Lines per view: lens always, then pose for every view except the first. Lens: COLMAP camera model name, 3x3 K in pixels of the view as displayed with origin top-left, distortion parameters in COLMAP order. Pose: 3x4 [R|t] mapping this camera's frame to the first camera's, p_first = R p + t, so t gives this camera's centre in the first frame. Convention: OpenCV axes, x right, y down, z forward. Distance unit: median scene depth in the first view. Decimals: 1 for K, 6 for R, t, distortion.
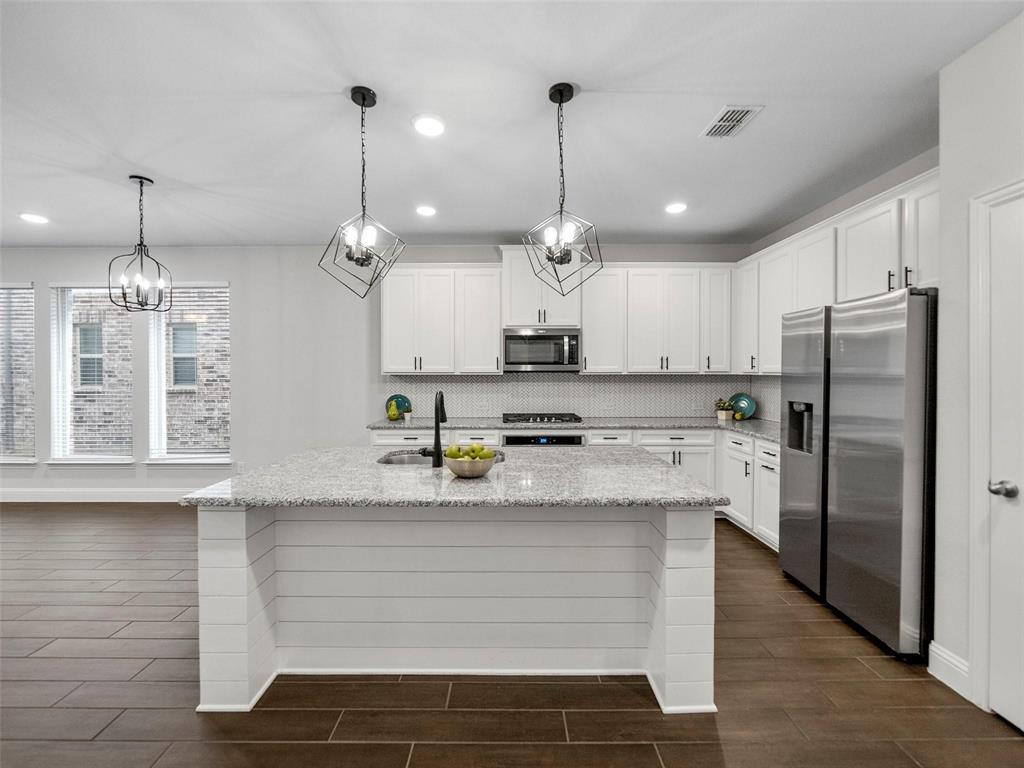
lens RADIAL K [[420.9, 0, 510.0], [0, 420.9, 374.8], [0, 0, 1]] dist [-0.008154, 0.001225]
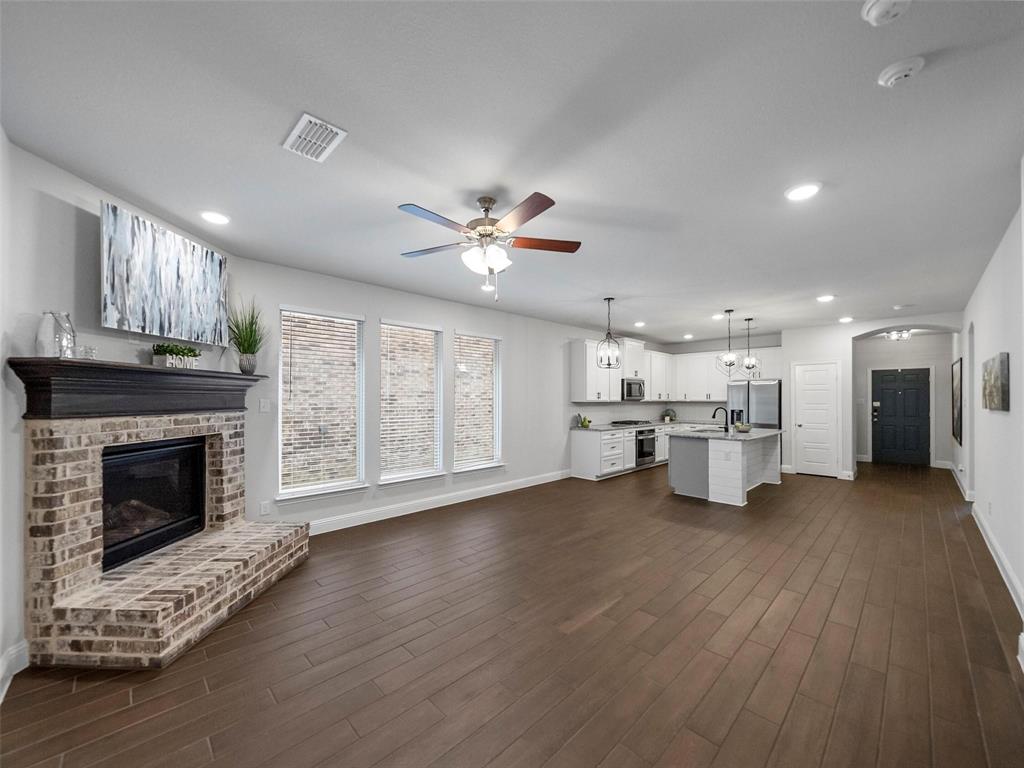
lens RADIAL K [[400.2, 0, 513.0], [0, 400.2, 397.0], [0, 0, 1]] dist [-0.008298, 0.000187]
pose [[0.711901, 0.004823, 0.702264, -1.844842], [0.003695, 0.999937, -0.010613, -0.004577], [-0.702271, 0.010150, 0.711838, 0.017766]]
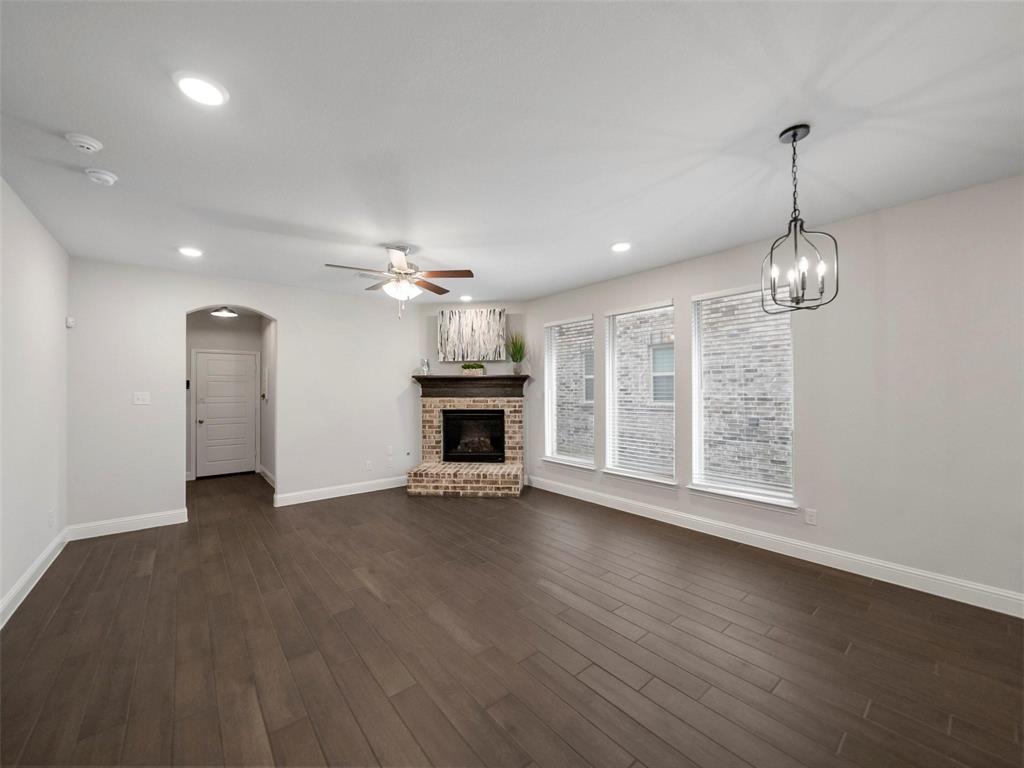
lens RADIAL K [[400.2, 0, 511.2], [0, 400.2, 384.8], [0, 0, 1]] dist [-0.008298, 0.000187]
pose [[0.634431, -0.010274, -0.772912, -0.490402], [-0.001131, 0.999898, -0.014219, -0.009232], [0.772979, 0.009895, 0.634354, 0.132693]]
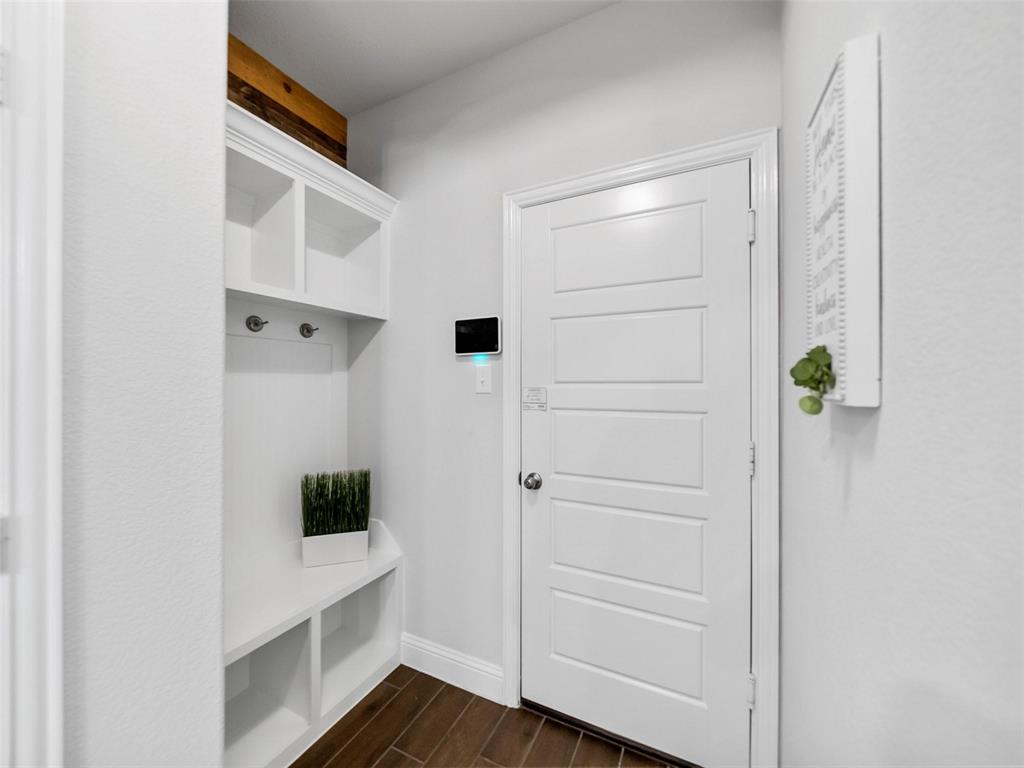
lens RADIAL K [[400.2, 0, 515.6], [0, 400.2, 384.0], [0, 0, 1]] dist [-0.008298, 0.000187]
pose [[-0.441364, -0.000805, -0.897328, -2.241086], [-0.005616, 0.999982, 0.001866, 0.020346], [0.897310, 0.005863, -0.441361, 0.353926]]
